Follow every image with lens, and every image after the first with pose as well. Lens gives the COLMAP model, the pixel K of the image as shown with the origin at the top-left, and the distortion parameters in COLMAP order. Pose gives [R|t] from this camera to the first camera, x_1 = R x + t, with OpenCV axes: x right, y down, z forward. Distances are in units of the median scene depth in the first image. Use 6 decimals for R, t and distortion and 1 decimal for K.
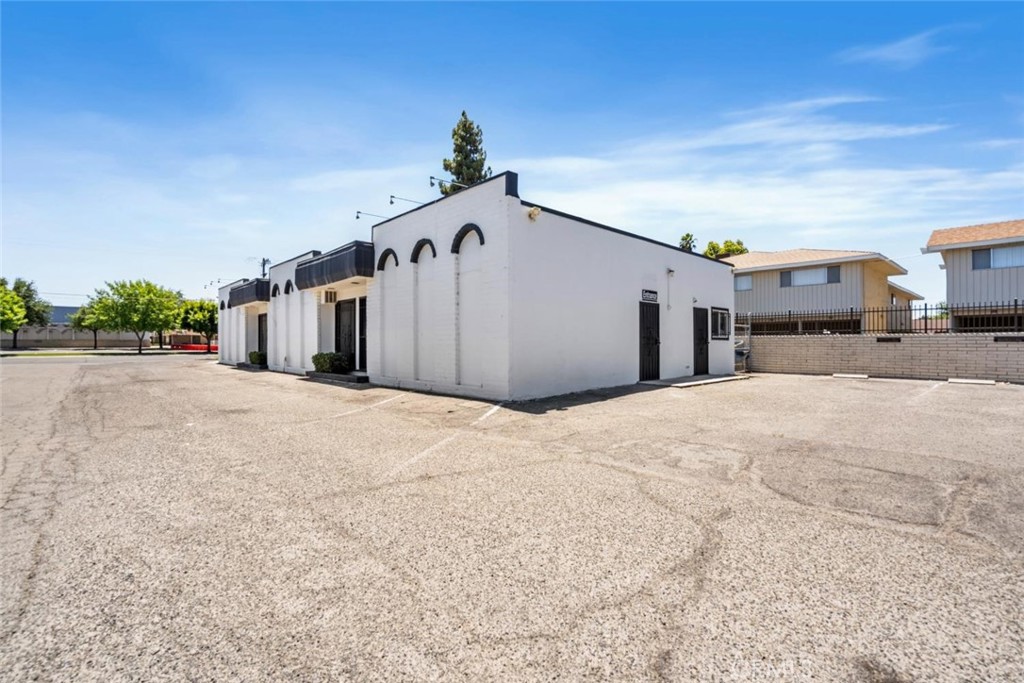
lens RADIAL K [[473.0, 0, 511.6], [0, 473.0, 337.8], [0, 0, 1]] dist [0.000178, 0.000191]
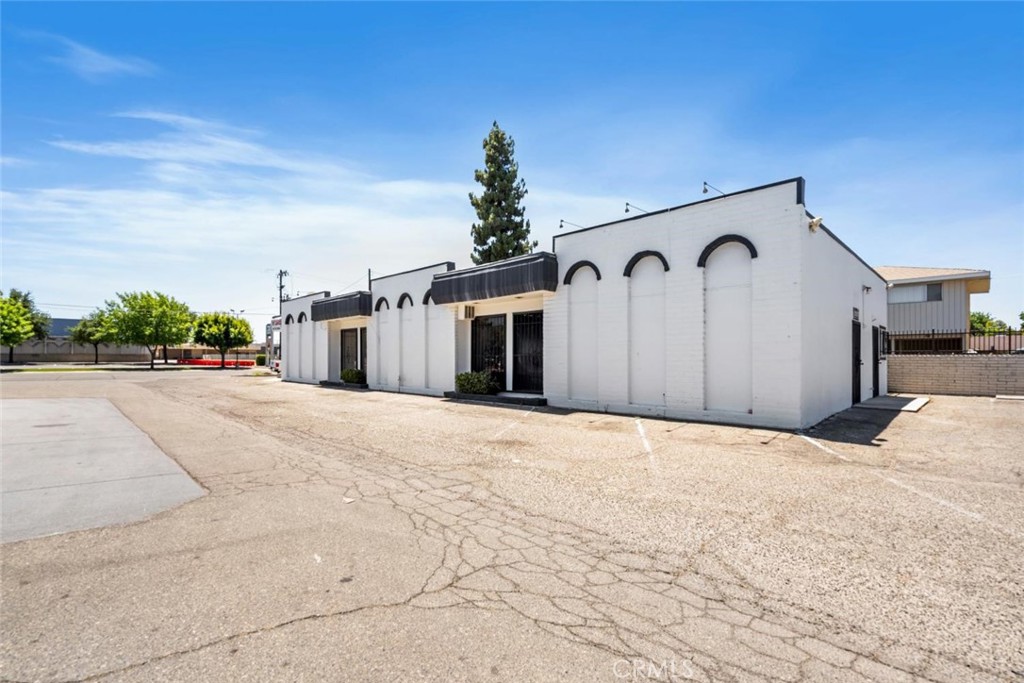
lens RADIAL K [[475.5, 0, 513.3], [0, 475.5, 354.3], [0, 0, 1]] dist [0.000030, 0.000076]
pose [[0.999307, 0.003508, 0.037068, -0.099944], [-0.003649, 0.999986, 0.003749, -0.002168], [-0.037054, -0.003882, 0.999306, 0.017952]]
